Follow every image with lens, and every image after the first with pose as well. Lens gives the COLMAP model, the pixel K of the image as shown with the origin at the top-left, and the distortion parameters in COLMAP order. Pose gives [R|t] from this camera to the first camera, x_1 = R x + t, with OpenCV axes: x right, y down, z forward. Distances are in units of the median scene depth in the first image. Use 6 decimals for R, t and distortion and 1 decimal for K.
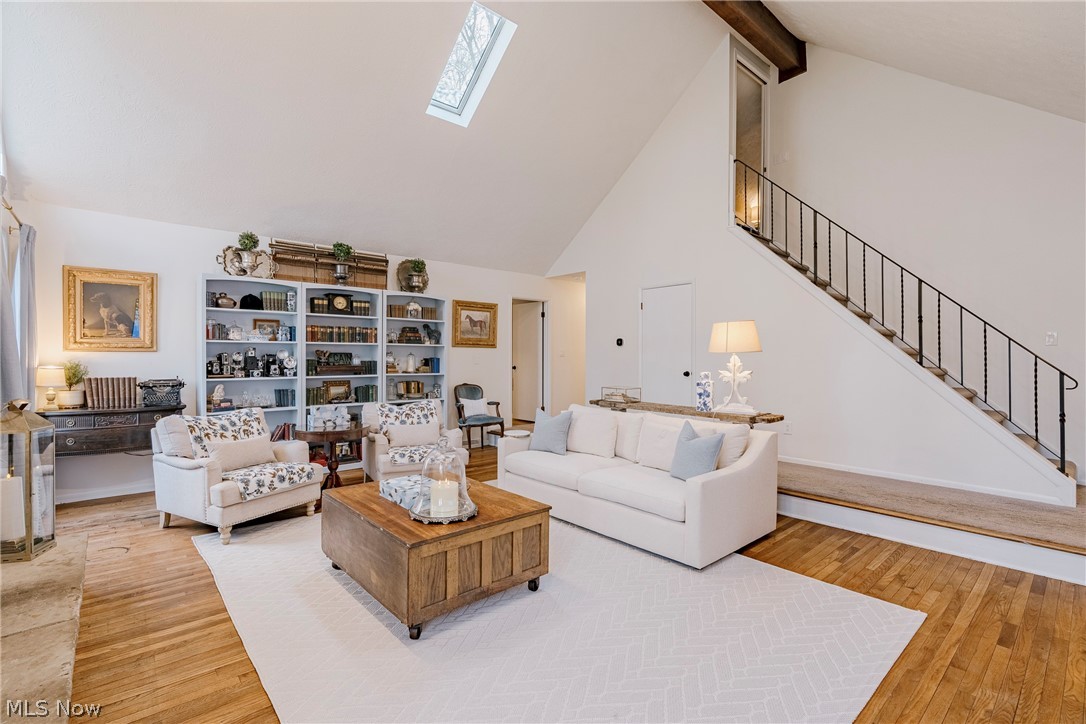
lens RADIAL K [[500.4, 0, 544.0], [0, 500.4, 359.0], [0, 0, 1]] dist [-0.012812, 0.000631]
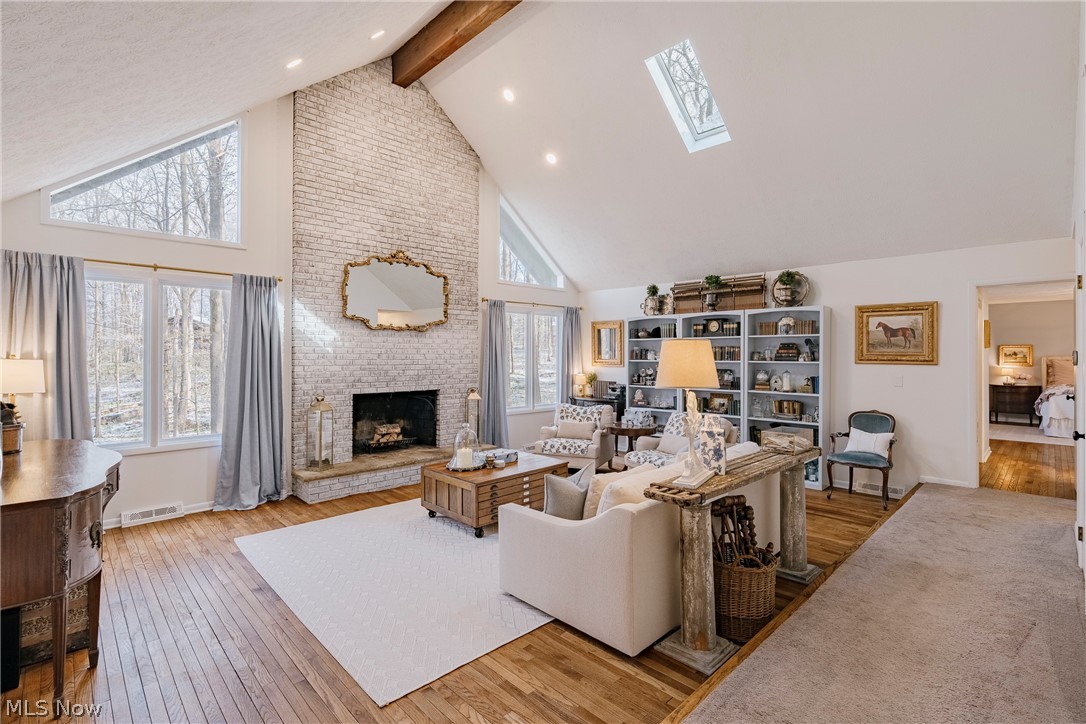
lens RADIAL K [[500.4, 0, 544.0], [0, 500.4, 359.0], [0, 0, 1]] dist [-0.012812, 0.000631]
pose [[0.045817, 0.002585, -0.998946, 0.731965], [-0.007882, 0.999966, 0.002226, -0.036274], [0.998919, 0.007772, 0.045836, 0.554687]]
